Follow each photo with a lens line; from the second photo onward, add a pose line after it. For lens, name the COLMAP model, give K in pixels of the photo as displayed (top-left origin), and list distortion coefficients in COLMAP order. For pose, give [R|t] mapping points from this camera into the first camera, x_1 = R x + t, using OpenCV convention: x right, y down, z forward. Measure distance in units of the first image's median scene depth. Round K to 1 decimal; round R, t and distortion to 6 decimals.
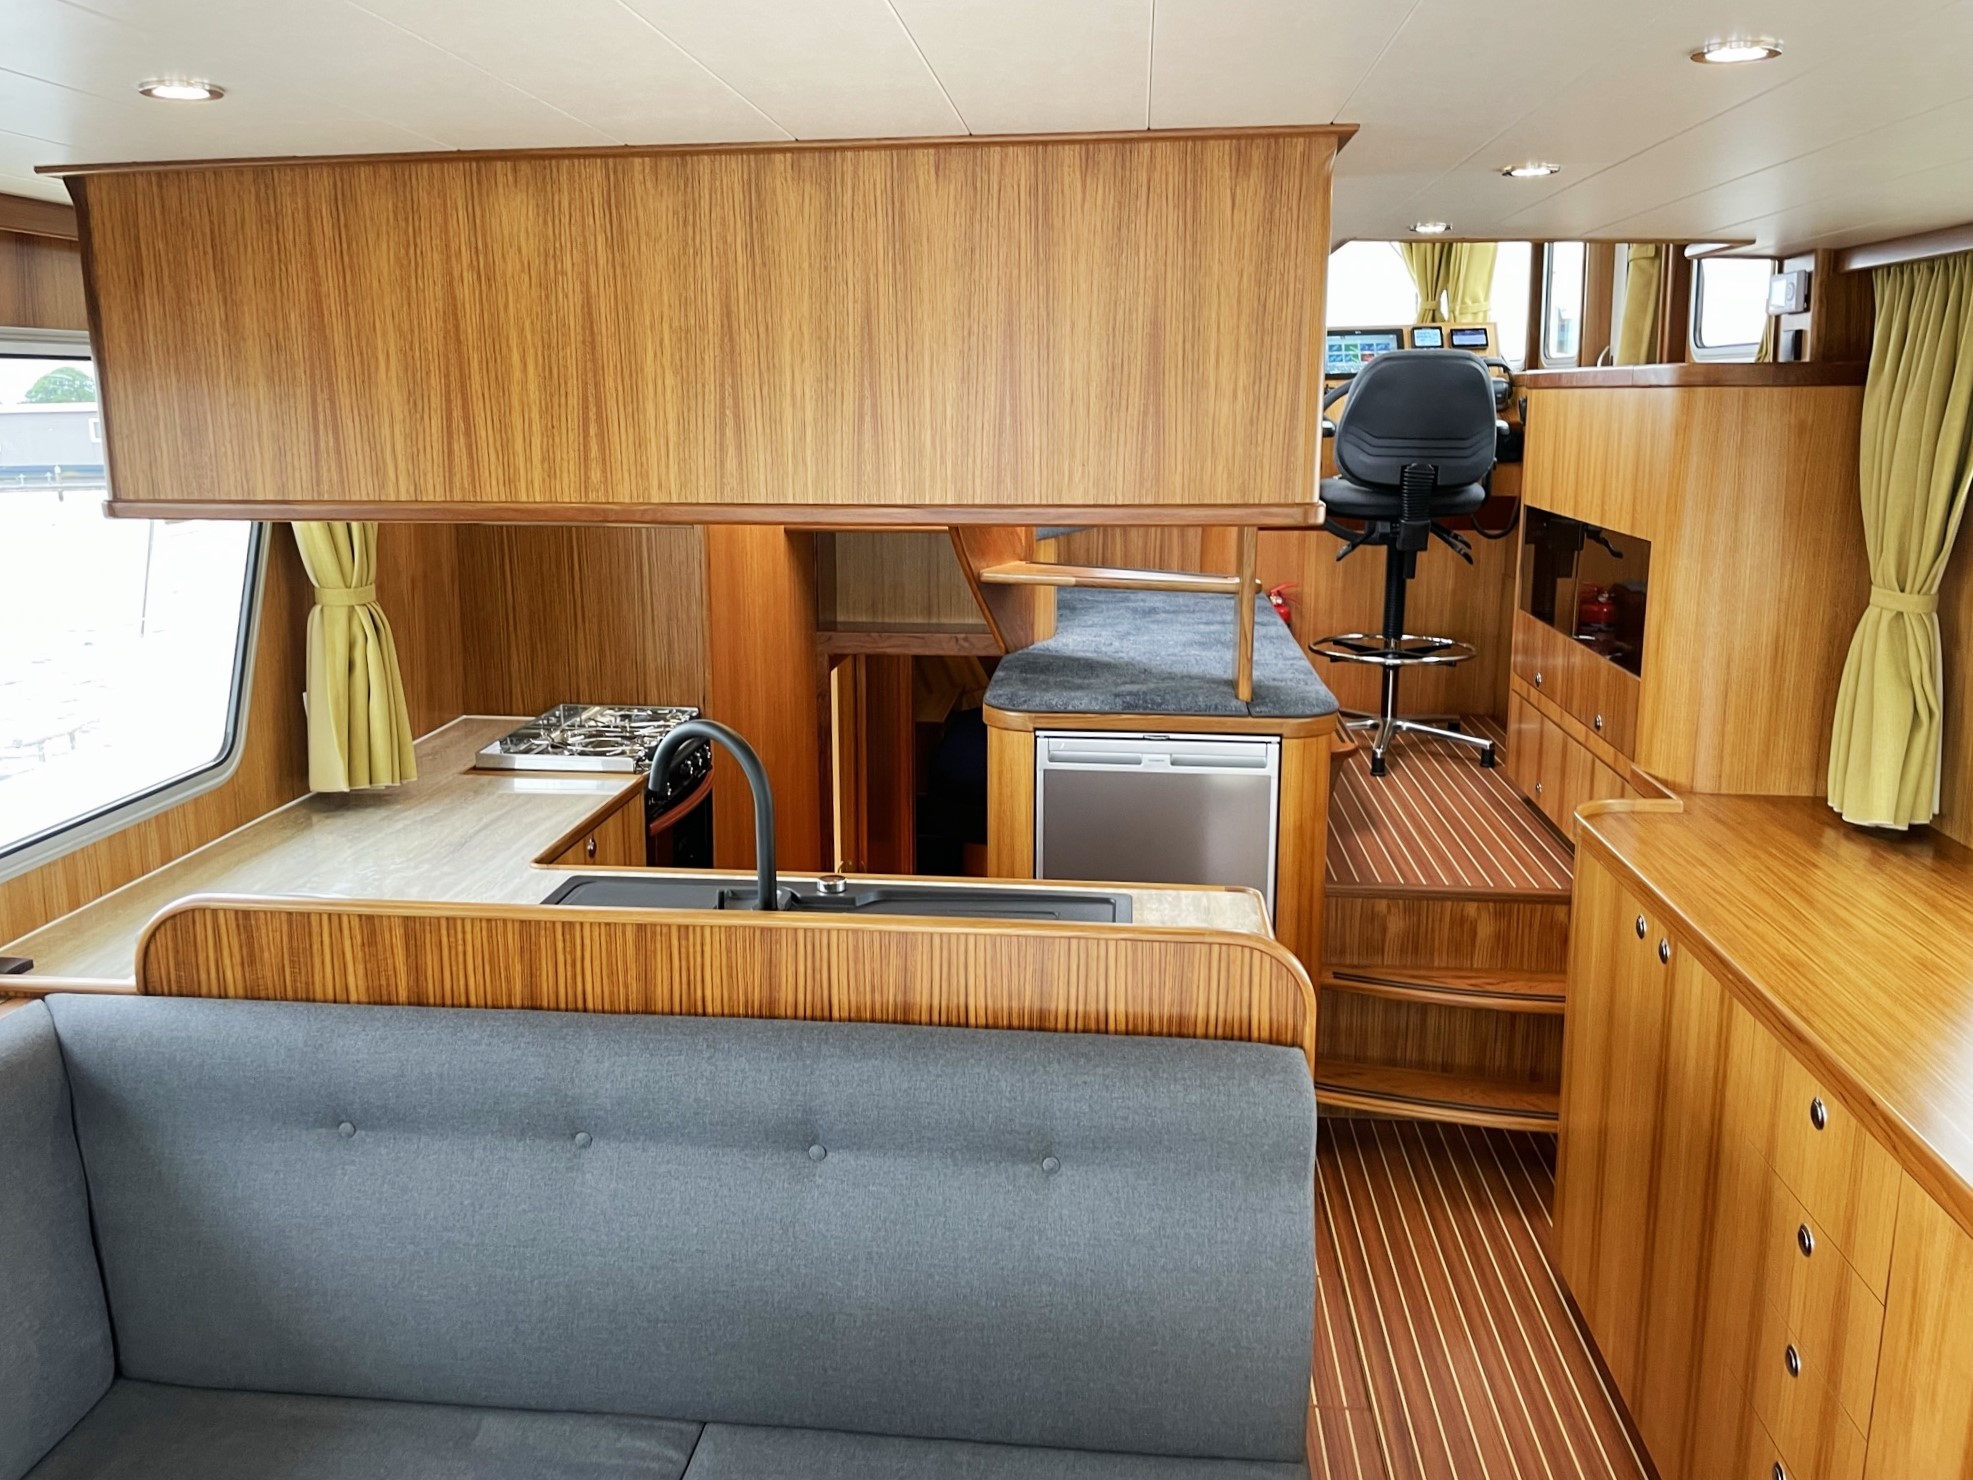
lens RADIAL K [[1607.6, 0, 986.5], [0, 1607.6, 740.0], [0, 0, 1]] dist [0.062864, -0.012207]
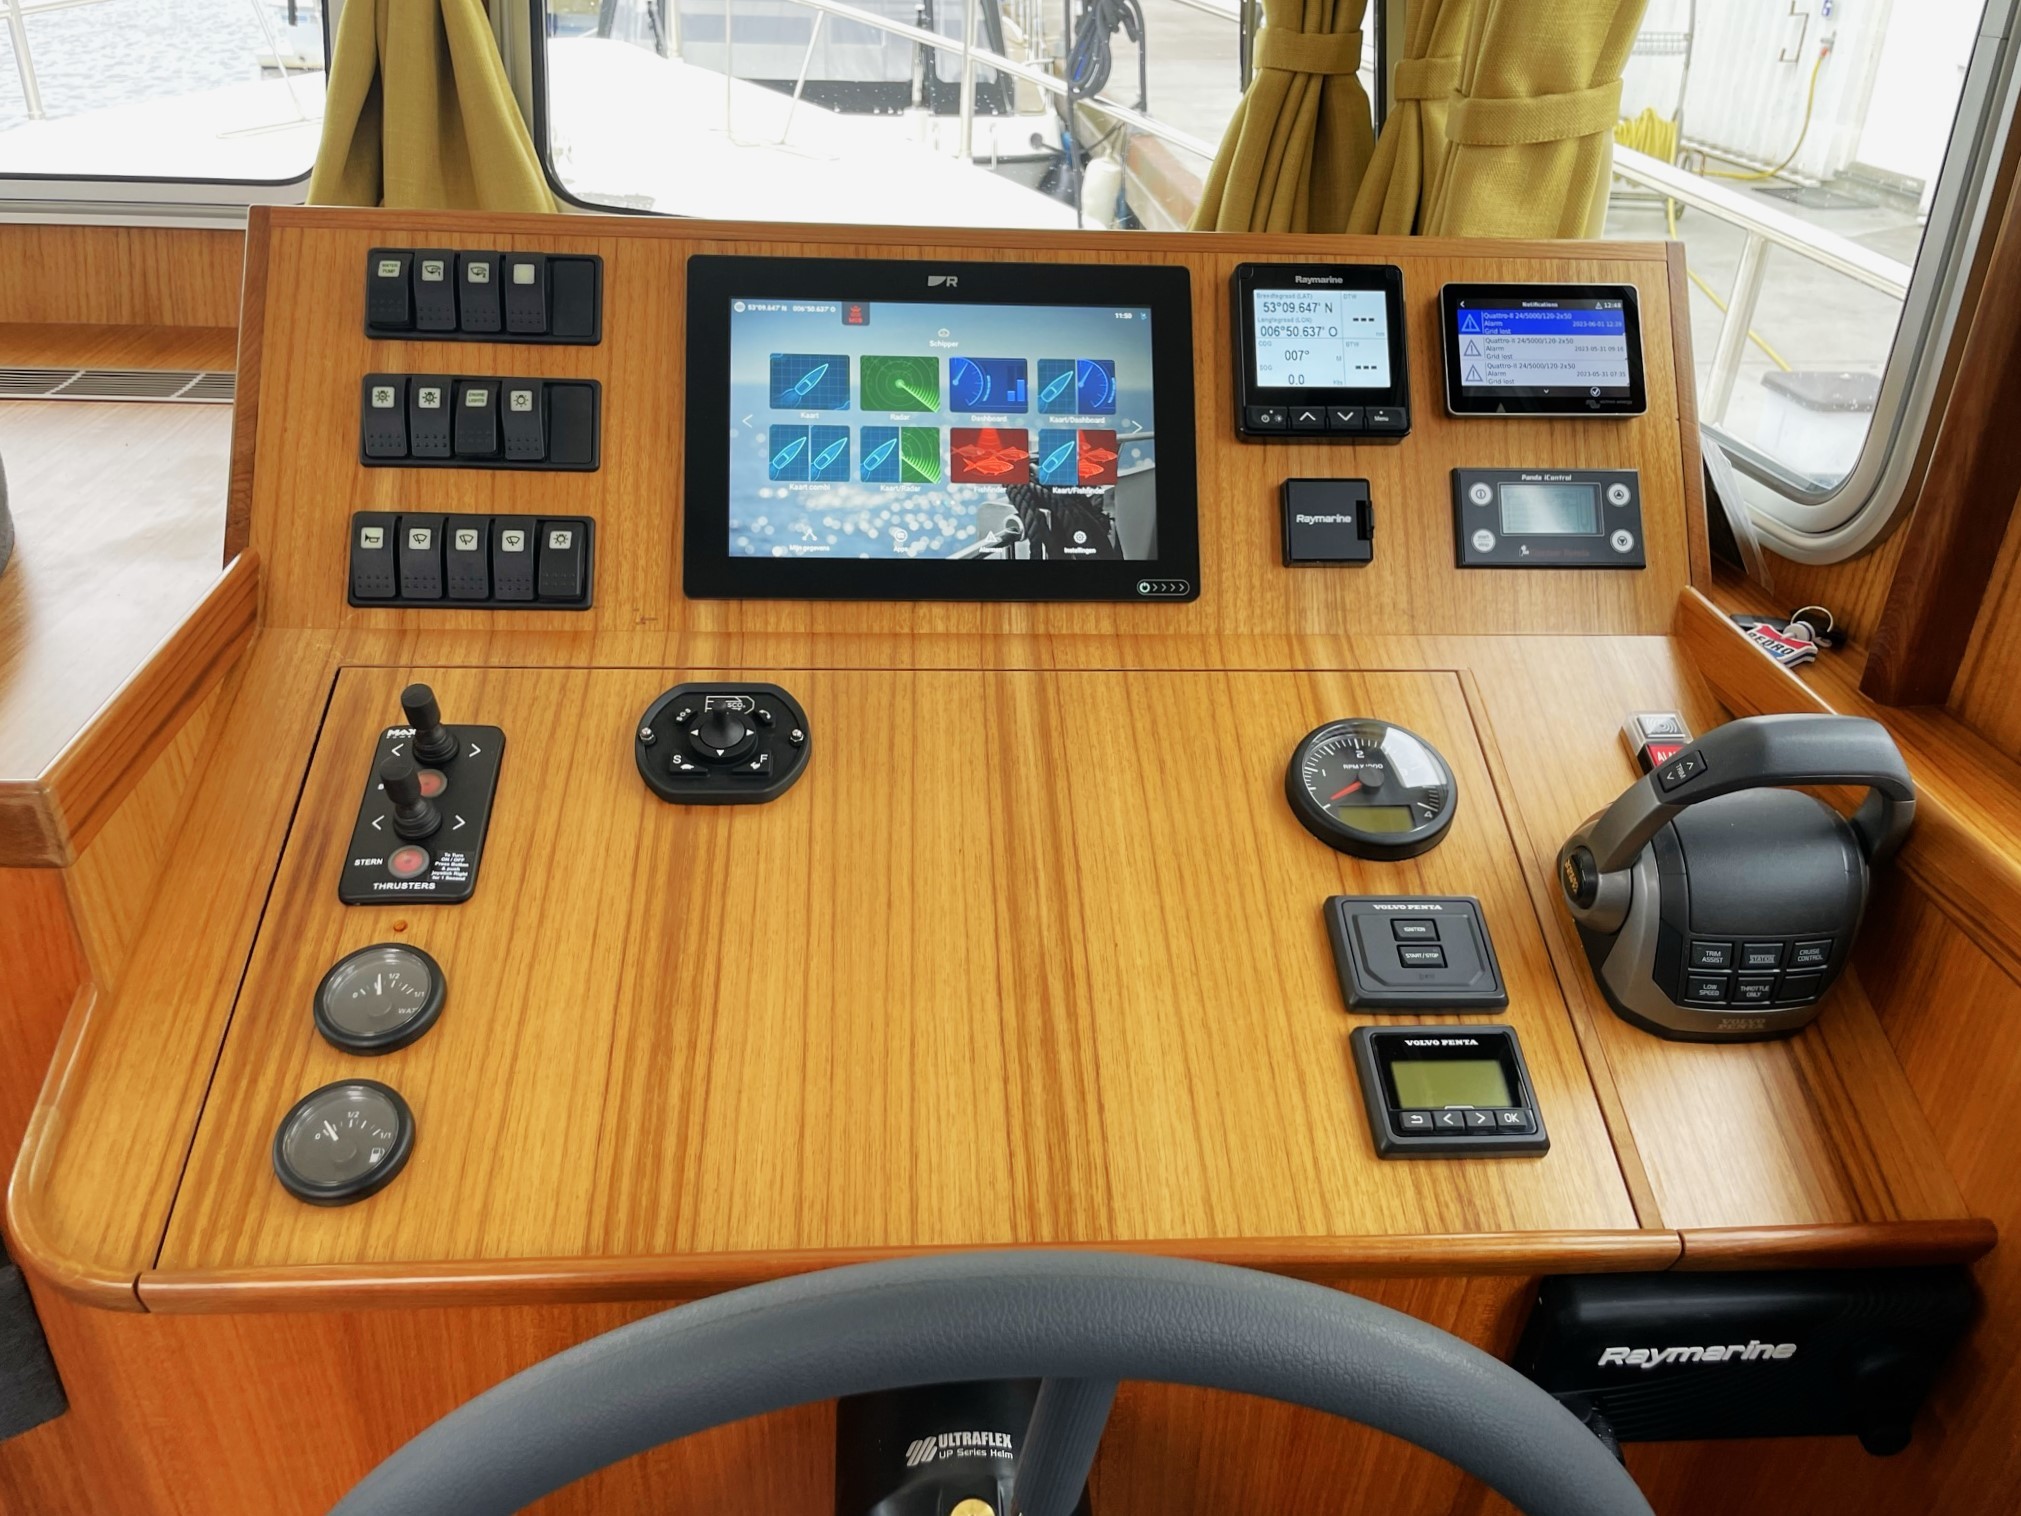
lens RADIAL K [[1646.8, 0, 1010.5], [0, 1646.8, 758.0], [0, 0, 1]] dist [0.062864, -0.012207]
pose [[0.986096, -0.039077, 0.161519, 0.247564], [-0.004848, 0.964781, 0.263010, -0.299479], [-0.166108, -0.260136, 0.951177, 0.980330]]
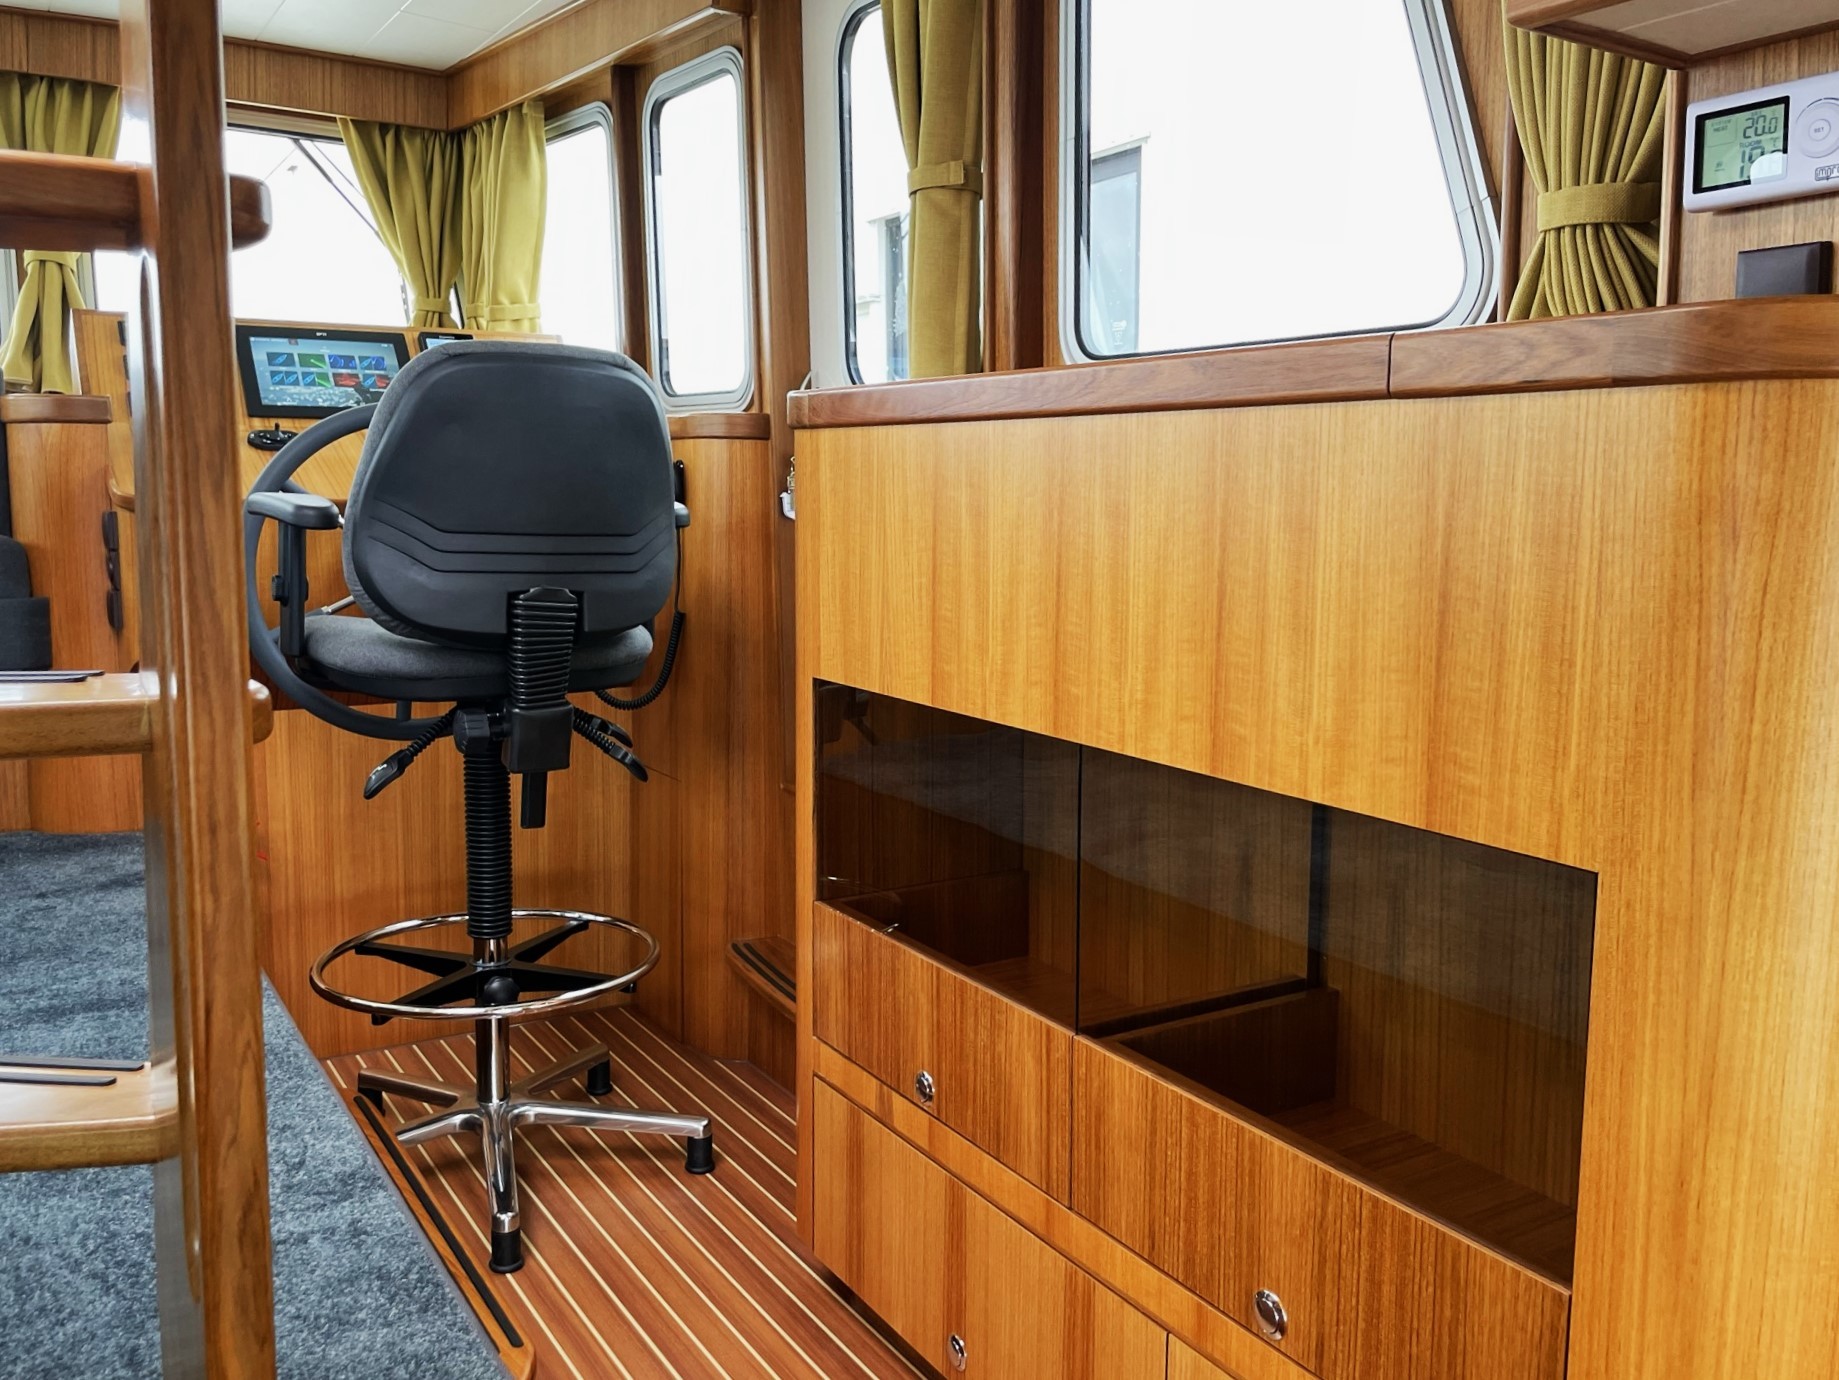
lens RADIAL K [[1607.4, 0, 919.5], [0, 1607.4, 690.0], [0, 0, 1]] dist [0.095714, -0.129663]
pose [[0.811726, -0.065774, 0.580322, 0.082587], [0.111552, 0.992806, -0.043508, -0.106162], [-0.573286, 0.100053, 0.813224, 0.548565]]
